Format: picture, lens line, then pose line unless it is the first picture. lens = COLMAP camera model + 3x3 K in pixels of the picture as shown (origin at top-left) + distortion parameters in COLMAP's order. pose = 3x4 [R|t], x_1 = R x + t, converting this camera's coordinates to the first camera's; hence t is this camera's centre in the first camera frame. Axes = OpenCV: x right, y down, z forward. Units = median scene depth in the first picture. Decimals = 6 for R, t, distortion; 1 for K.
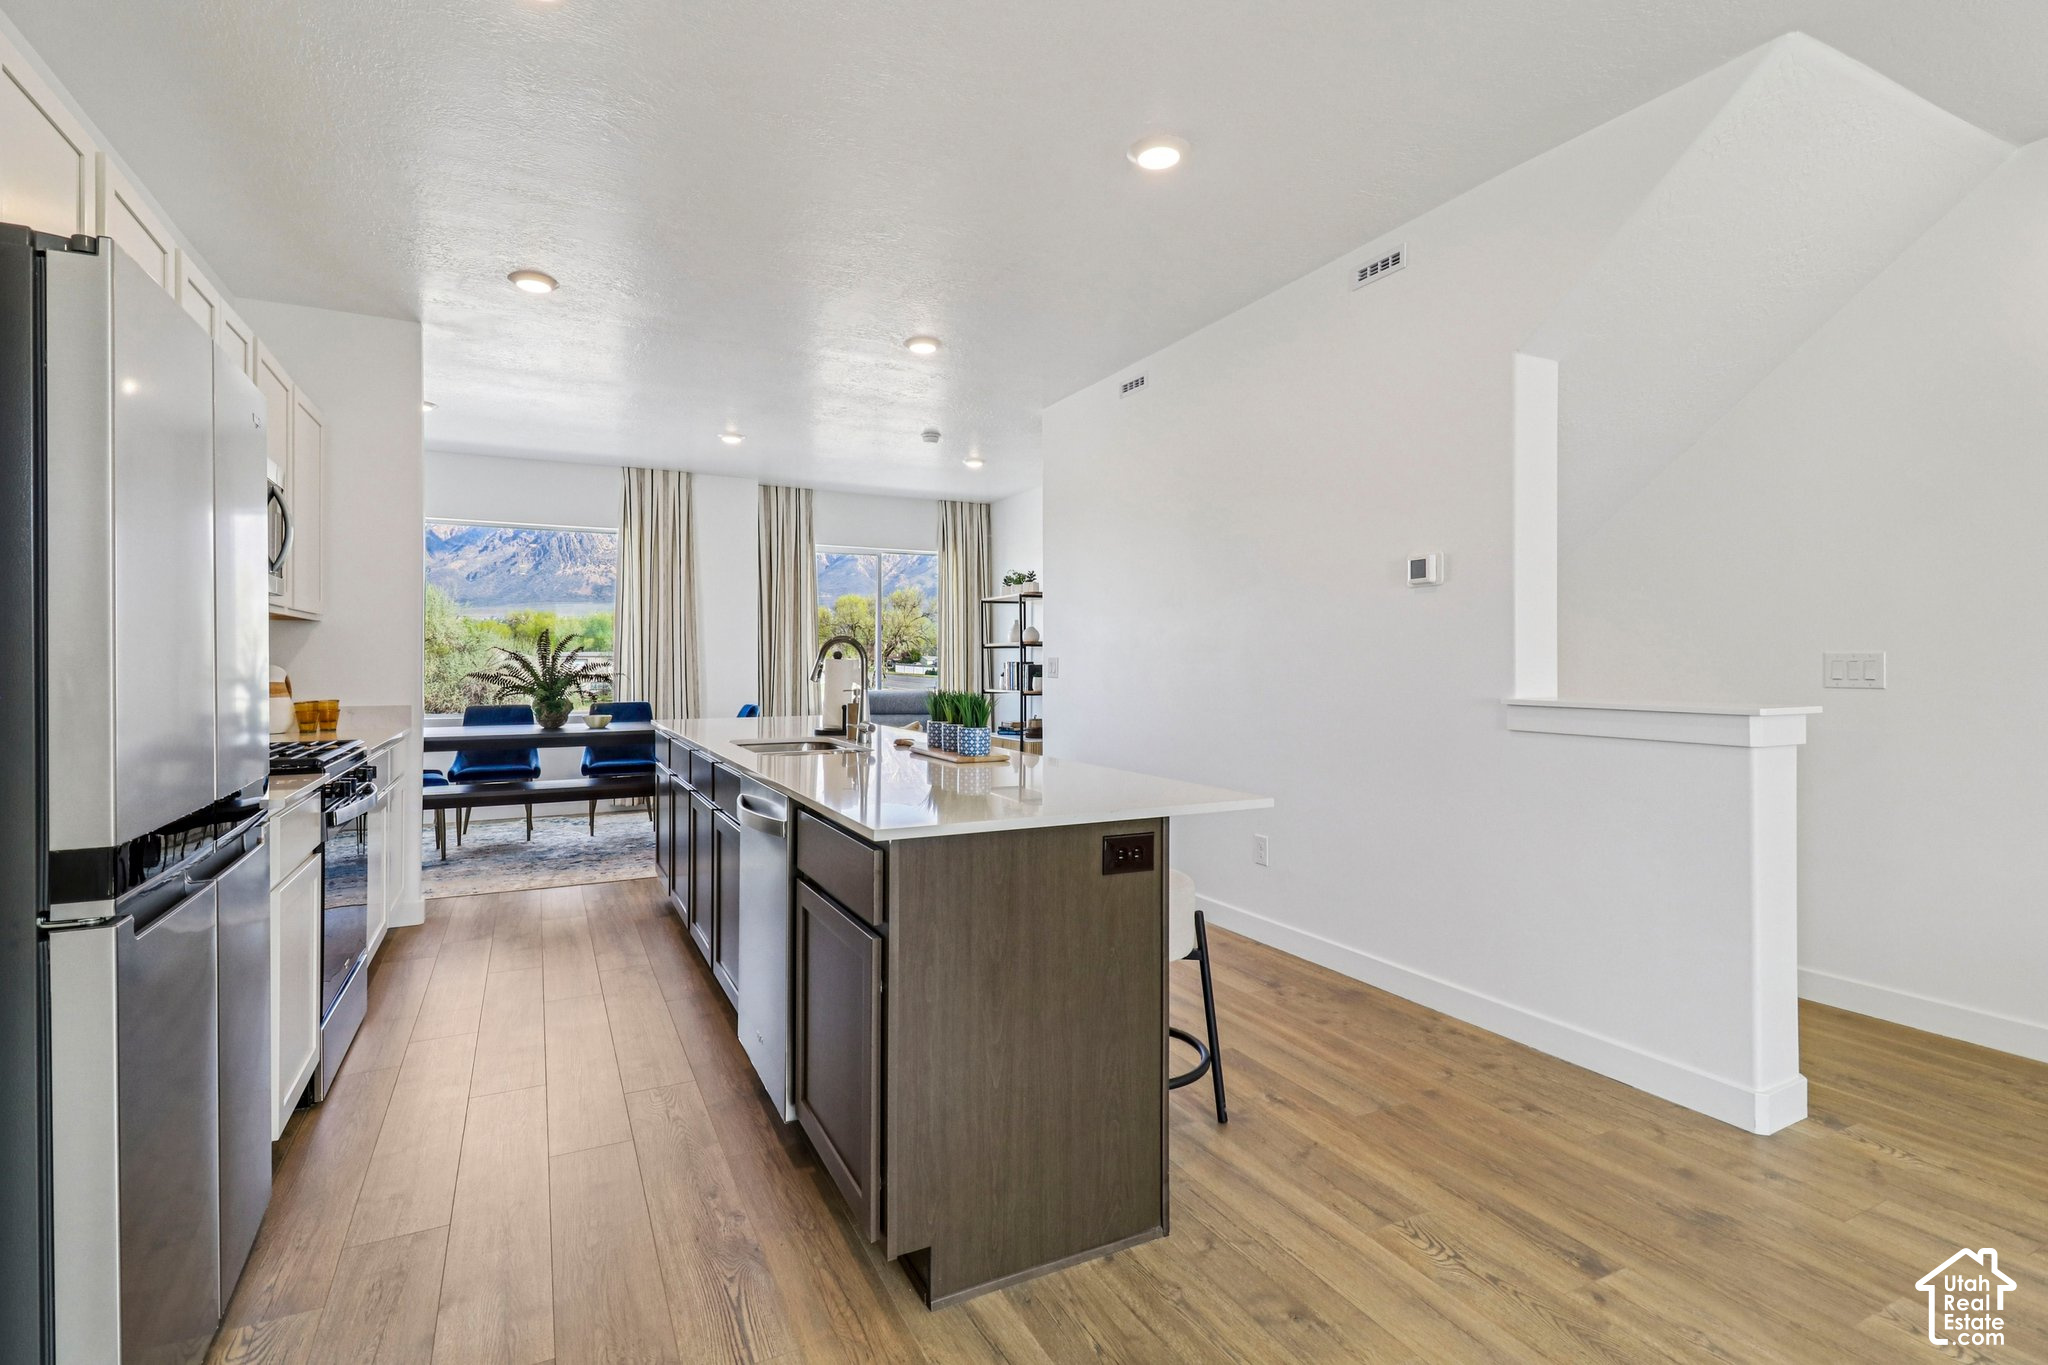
lens RADIAL K [[972.5, 0, 1023.5], [0, 972.5, 660.2], [0, 0, 1]] dist [0.025231, -0.011568]
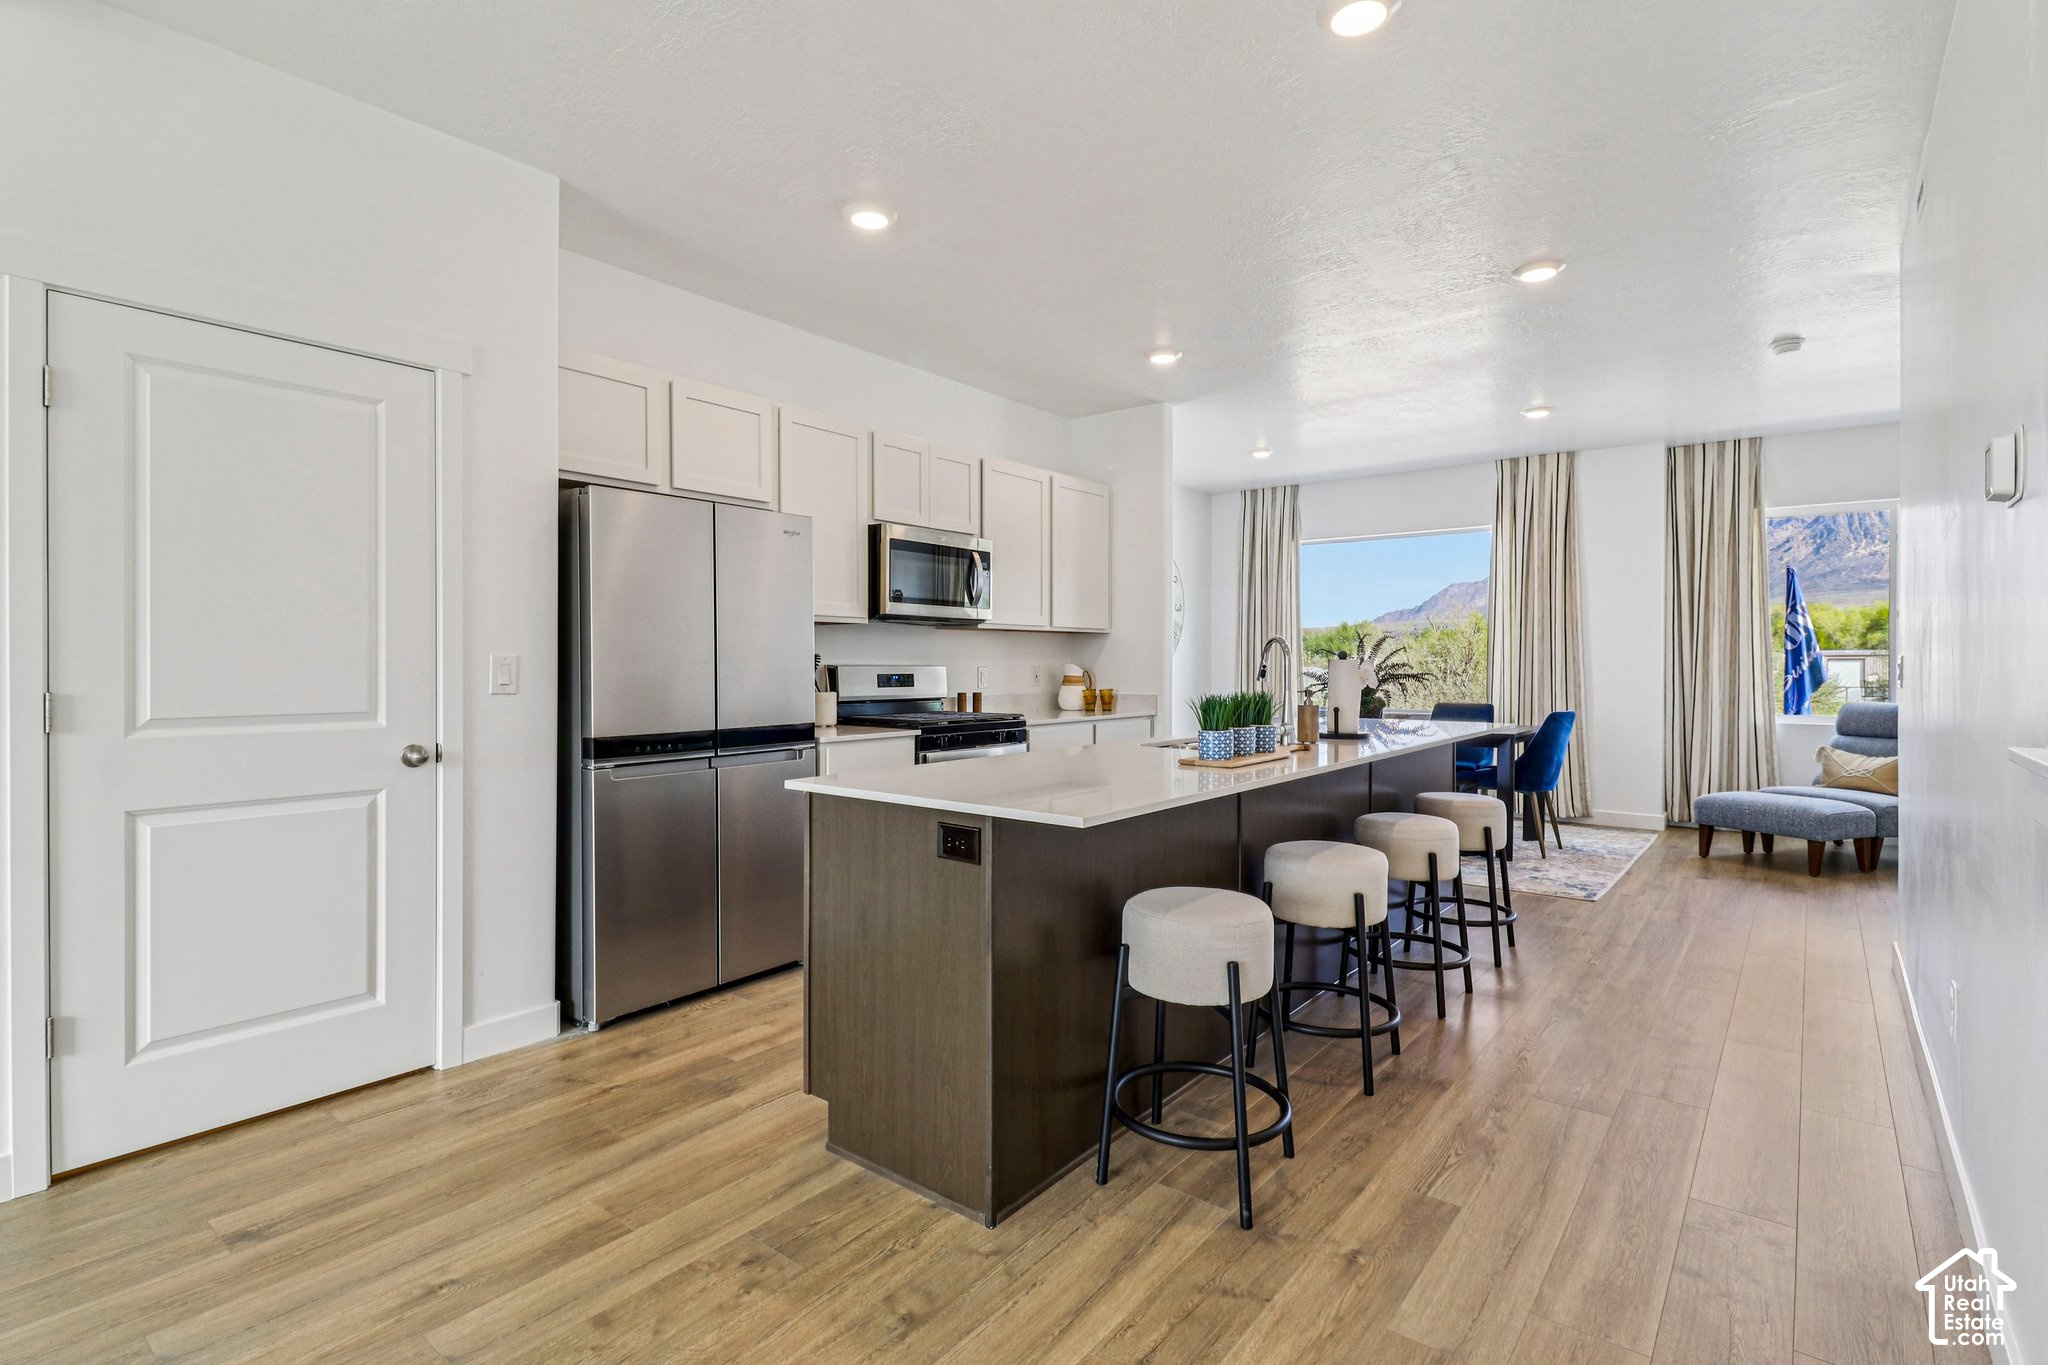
lens RADIAL K [[987.4, 0, 1017.3], [0, 987.4, 672.0], [0, 0, 1]] dist [0.017940, -0.000261]
pose [[0.410628, 0.011029, -0.911736, 0.724513], [-0.000557, 0.999930, 0.011845, 0.000105], [0.911803, -0.004356, 0.410606, 0.404672]]
